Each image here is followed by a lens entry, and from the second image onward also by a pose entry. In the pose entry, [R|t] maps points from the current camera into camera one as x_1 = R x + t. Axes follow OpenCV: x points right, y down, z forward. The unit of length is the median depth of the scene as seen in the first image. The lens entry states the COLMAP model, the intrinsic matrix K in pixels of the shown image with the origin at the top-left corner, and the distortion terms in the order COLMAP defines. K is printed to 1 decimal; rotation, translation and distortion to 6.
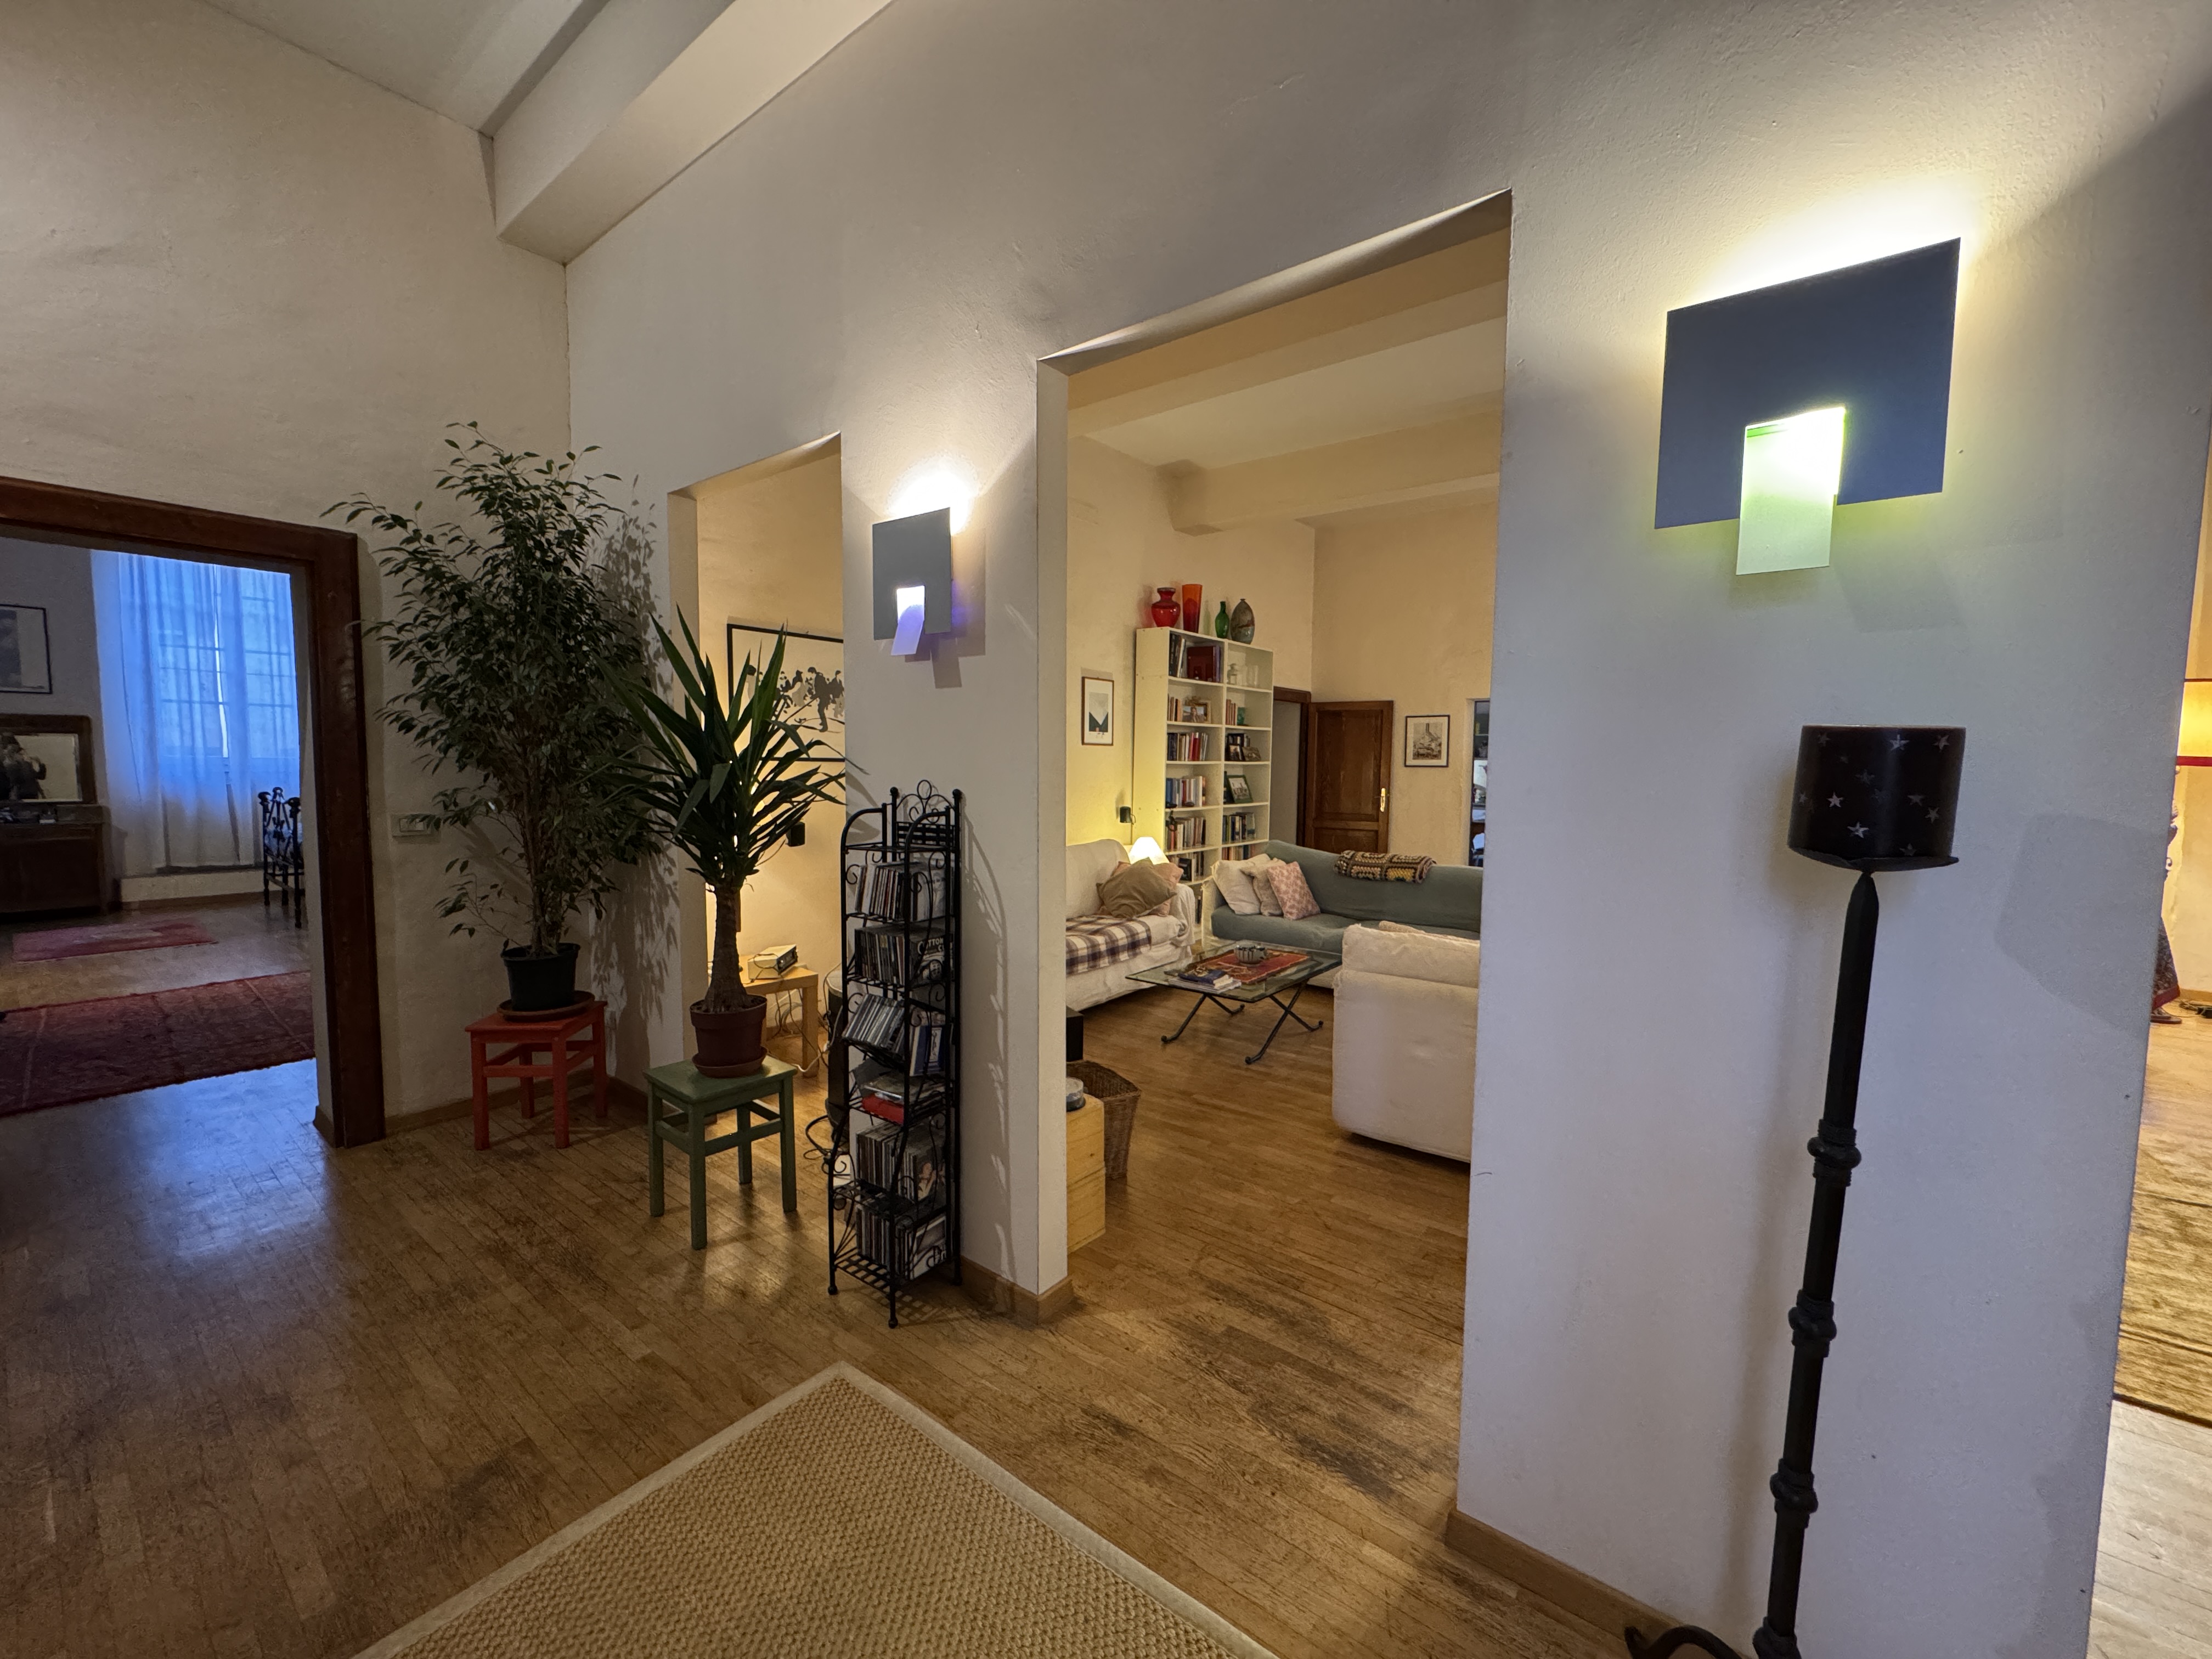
lens RADIAL K [[883.6, 0, 1106.6], [0, 883.6, 825.8], [0, 0, 1]] dist [-0.001729, -0.000322]
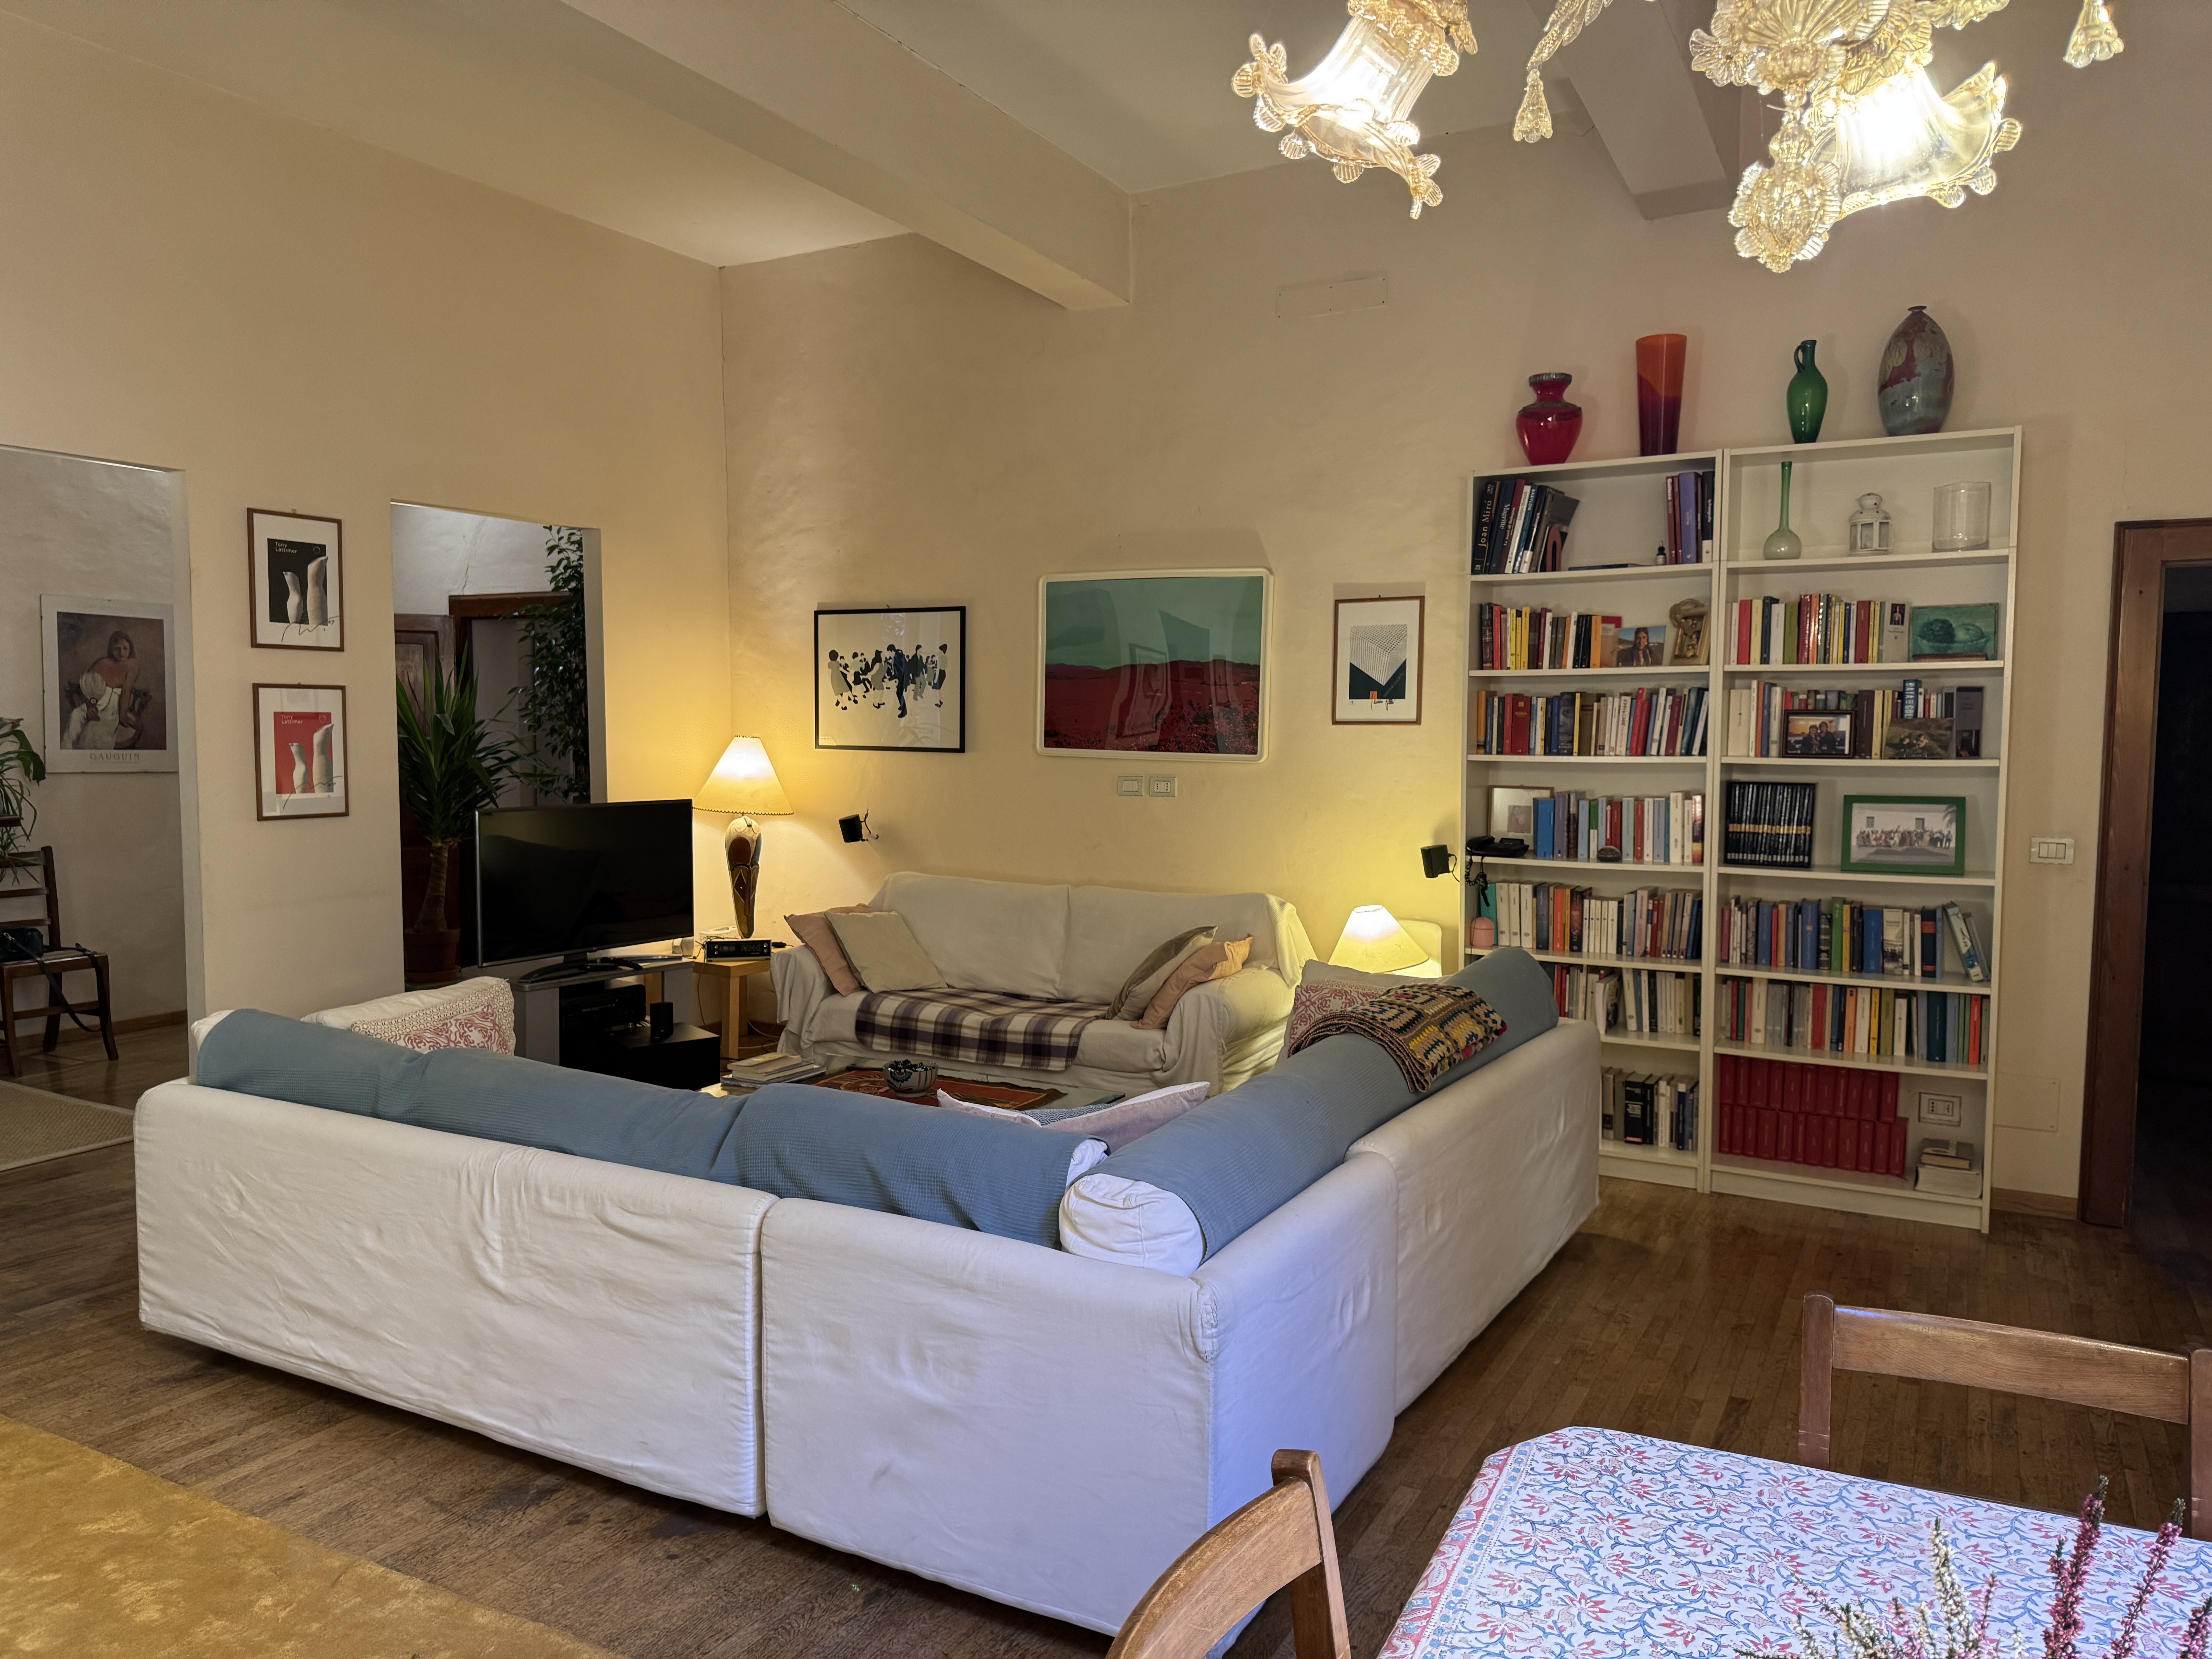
lens RADIAL K [[1555.0, 0, 1107.8], [0, 1555.0, 836.2], [0, 0, 1]] dist [0.064319, -0.084472]
pose [[0.152349, 0.060388, -0.986480, 1.648798], [-0.075037, 0.995957, 0.049380, -0.108139], [0.985474, 0.066499, 0.156265, 1.299371]]
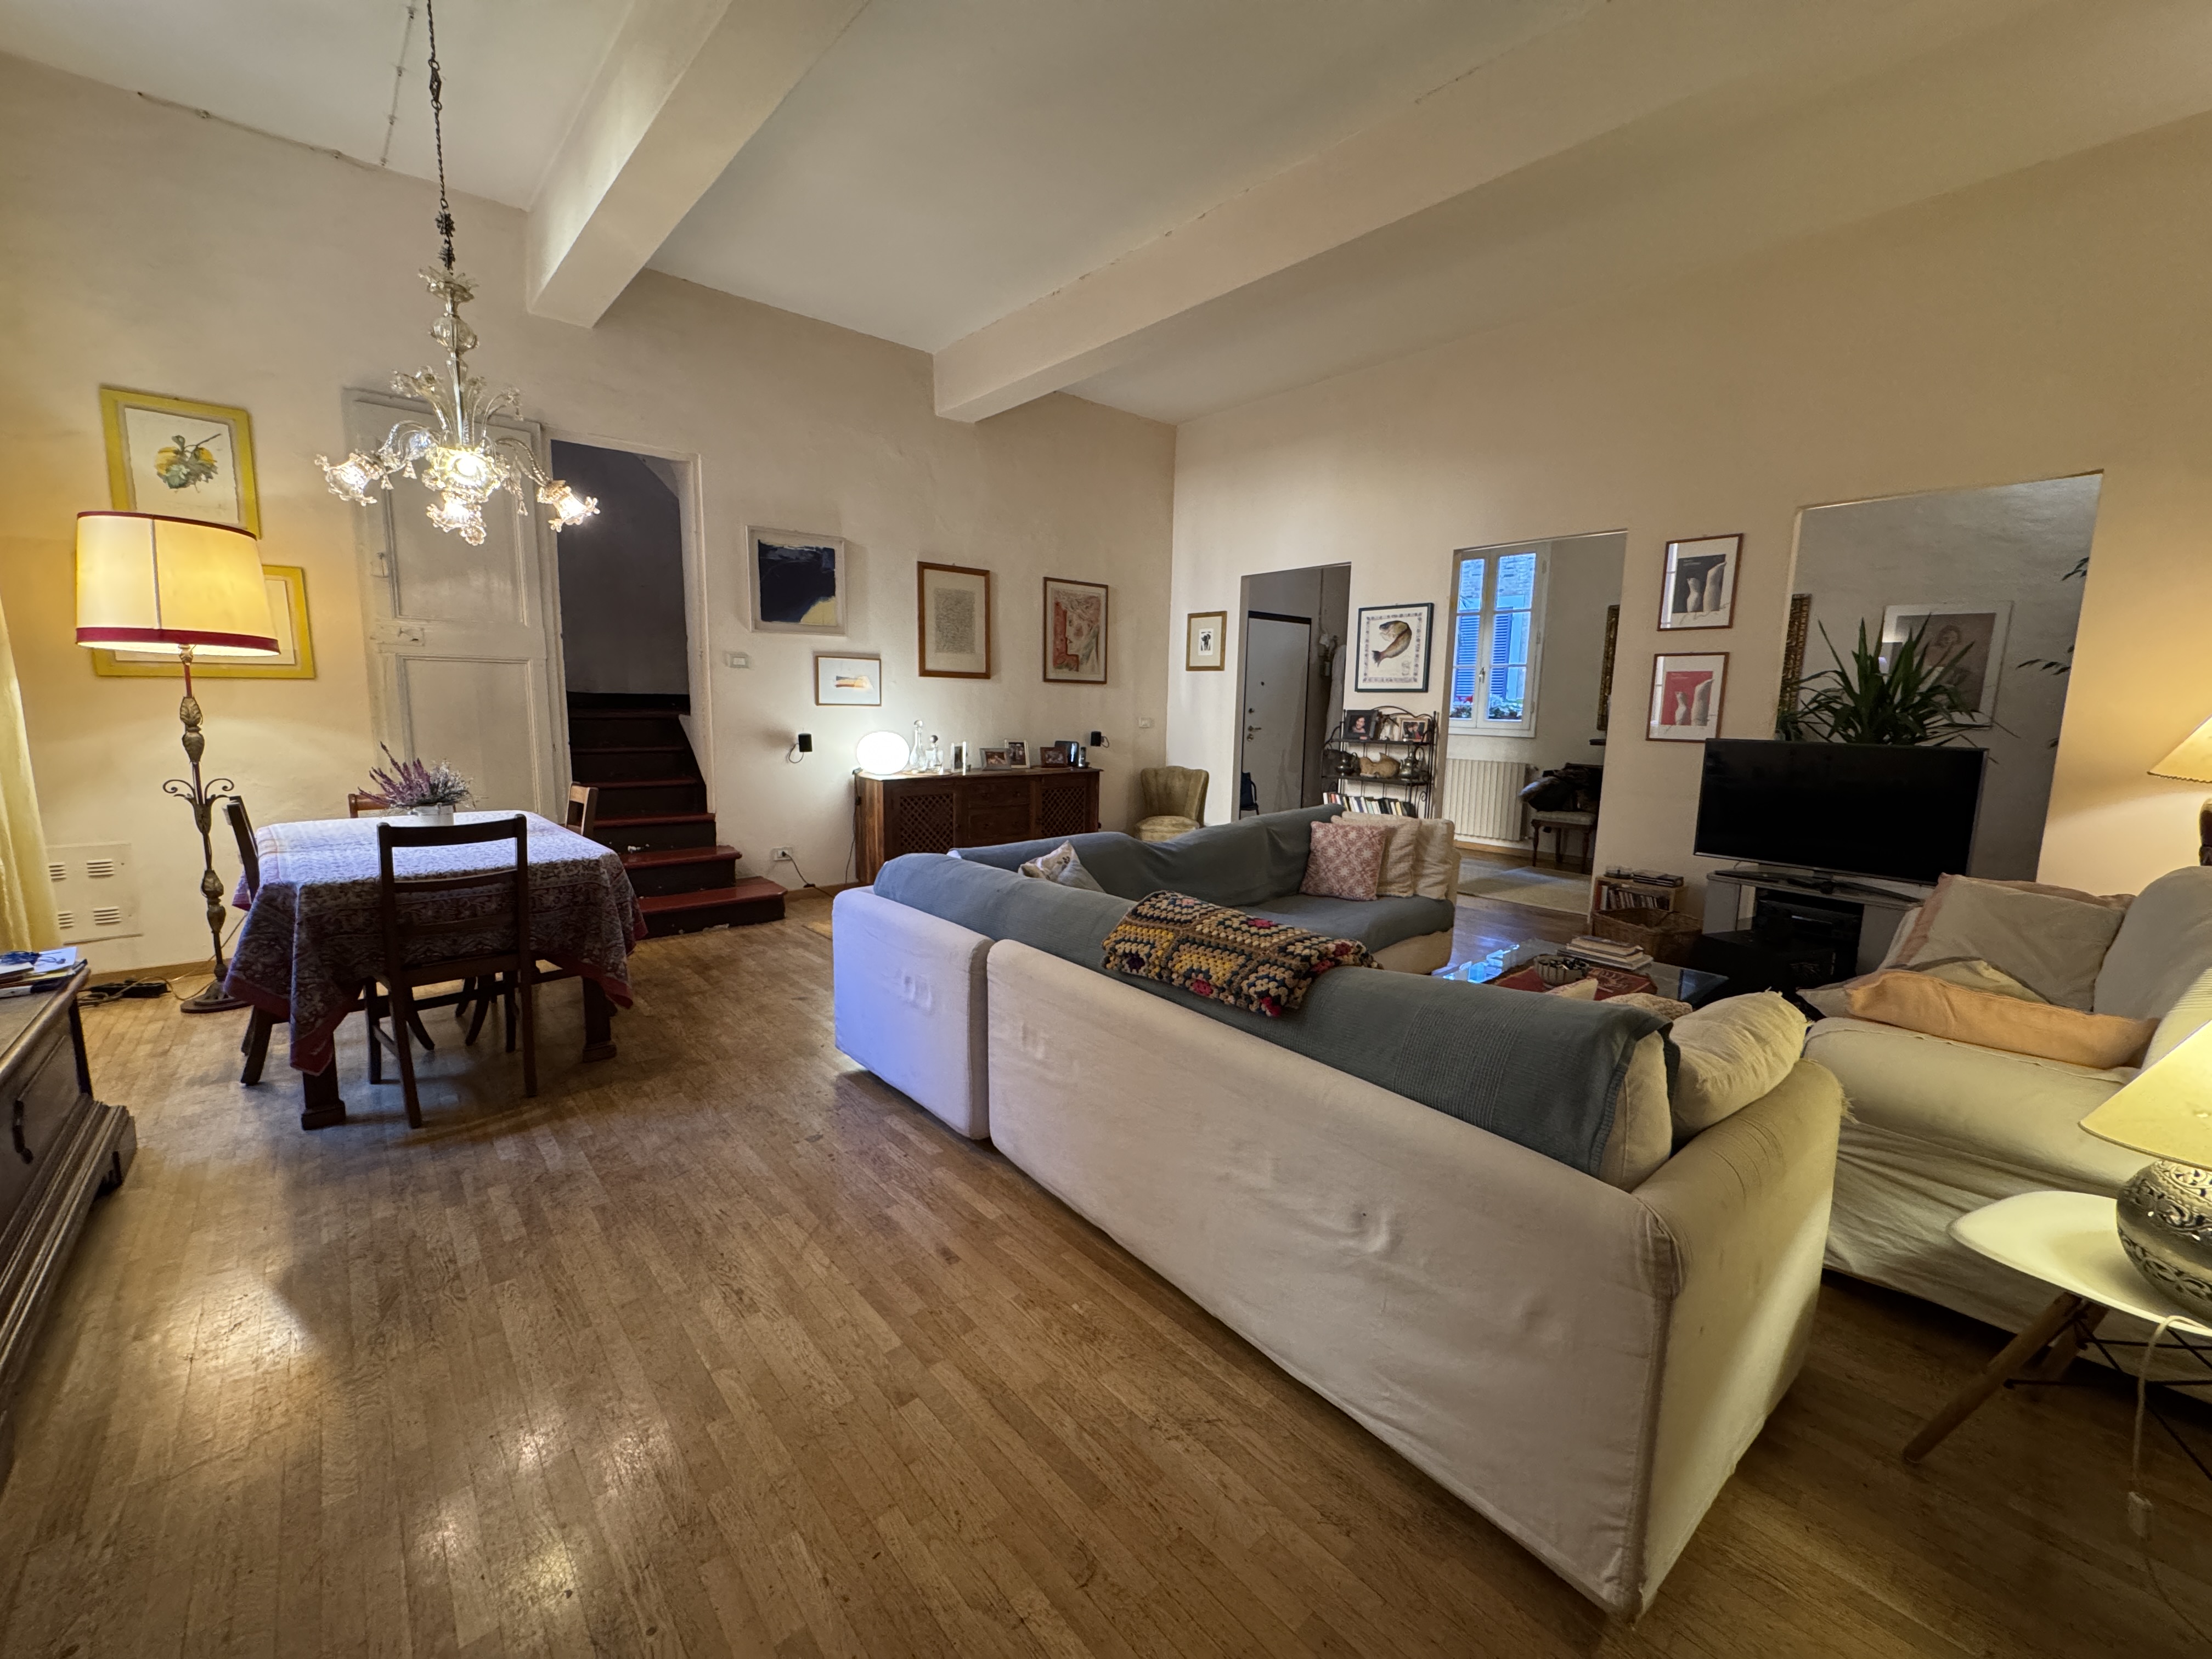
lens RADIAL K [[883.6, 0, 1106.6], [0, 883.6, 825.8], [0, 0, 1]] dist [-0.001729, -0.000322]
pose [[-0.981196, -0.055941, 0.184730, 0.519530], [-0.016231, 0.977603, 0.209829, -0.132438], [-0.192331, 0.202885, -0.960128, 2.290876]]
